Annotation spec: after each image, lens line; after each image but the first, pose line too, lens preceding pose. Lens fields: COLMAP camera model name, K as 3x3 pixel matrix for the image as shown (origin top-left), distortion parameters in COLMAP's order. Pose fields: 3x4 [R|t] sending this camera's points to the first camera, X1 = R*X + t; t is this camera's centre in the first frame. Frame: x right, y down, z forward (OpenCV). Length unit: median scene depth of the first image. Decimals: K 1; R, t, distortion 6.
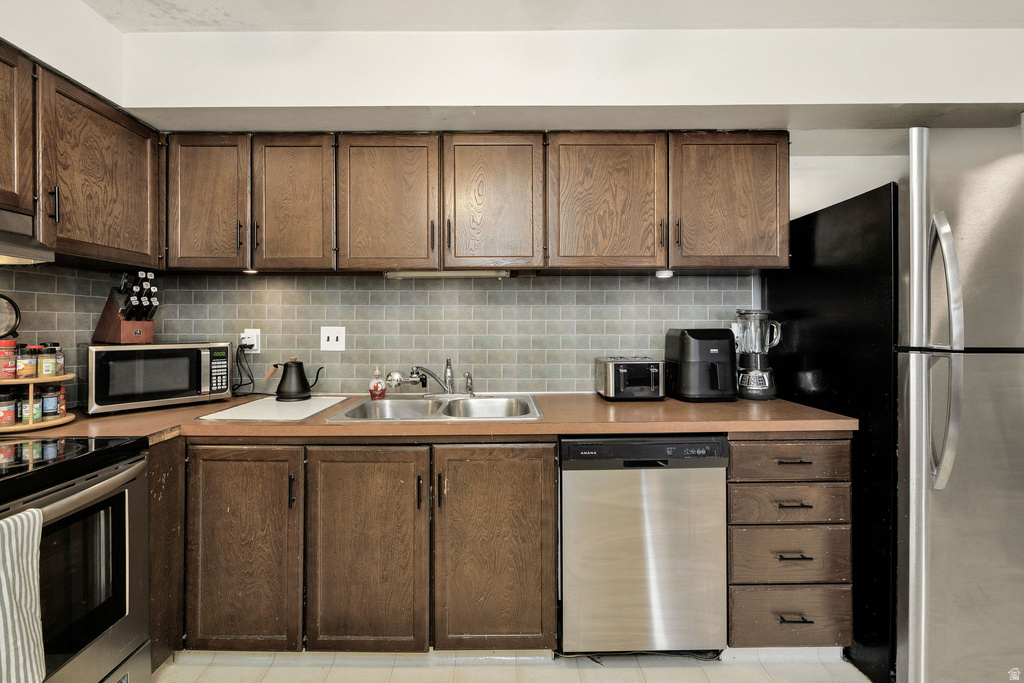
lens RADIAL K [[421.5, 0, 485.7], [0, 421.5, 323.8], [0, 0, 1]] dist [-0.006667, 0.000051]
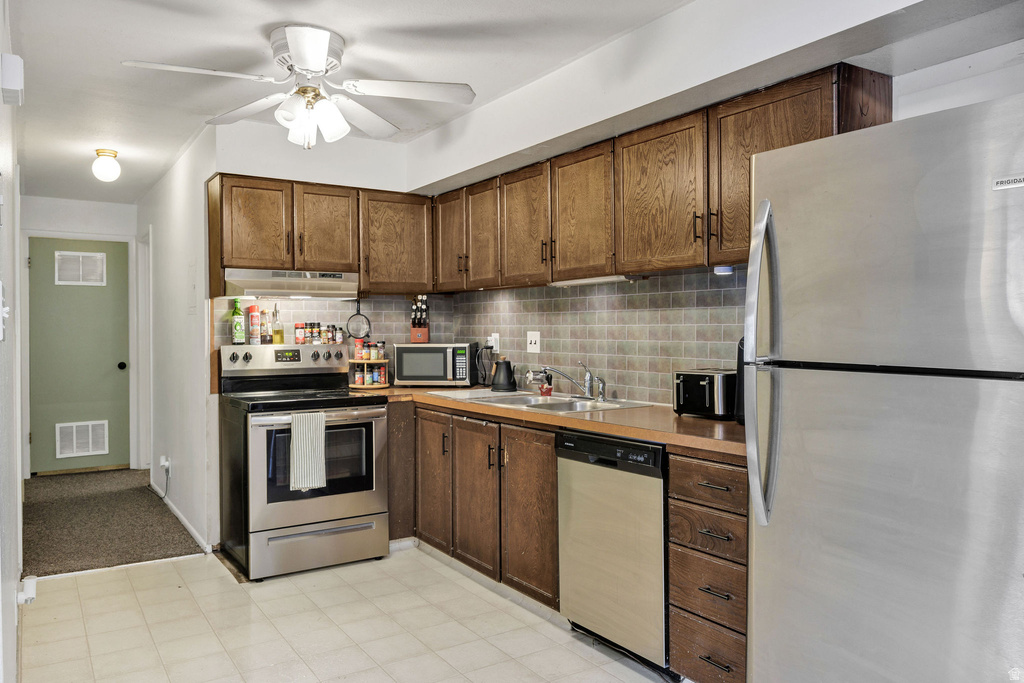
lens RADIAL K [[744.9, 0, 508.9], [0, 744.9, 336.9], [0, 0, 1]] dist [-0.002022, -0.000561]
pose [[0.544910, 0.008186, -0.838454, 1.538320], [0.006200, 0.999886, 0.013791, -0.009226], [0.838471, -0.012713, 0.544797, -0.187654]]
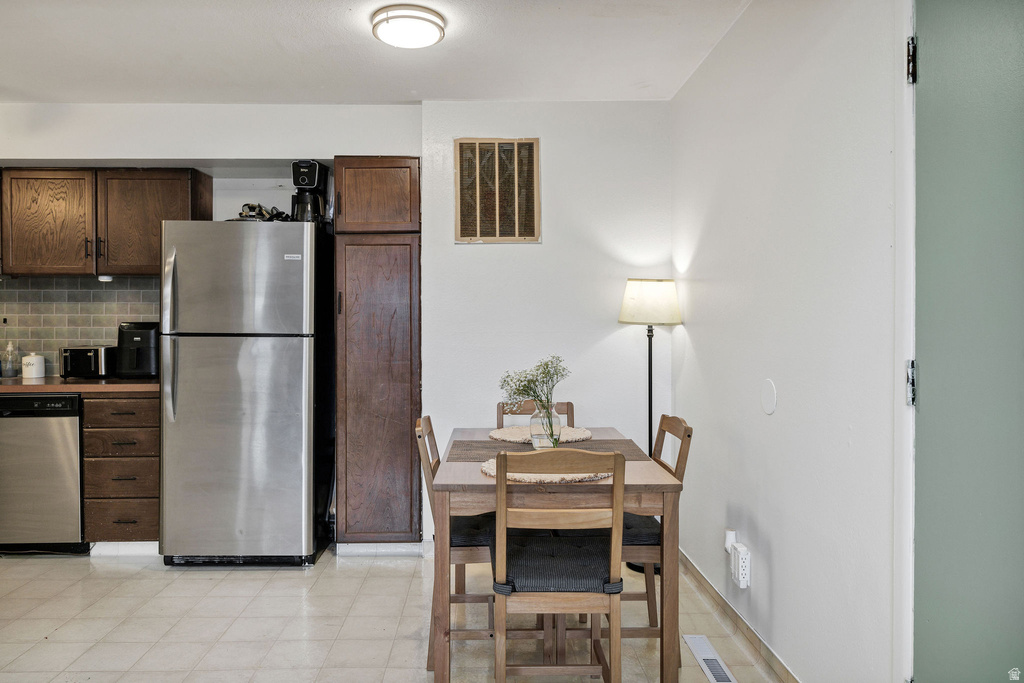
lens RADIAL K [[729.1, 0, 508.9], [0, 729.1, 337.3], [0, 0, 1]] dist [-0.003569, -0.002272]
pose [[0.999838, 0.002518, 0.017799, 1.706592], [-0.002785, 0.999884, 0.014990, 0.023766], [-0.017759, -0.015038, 0.999729, -1.296935]]
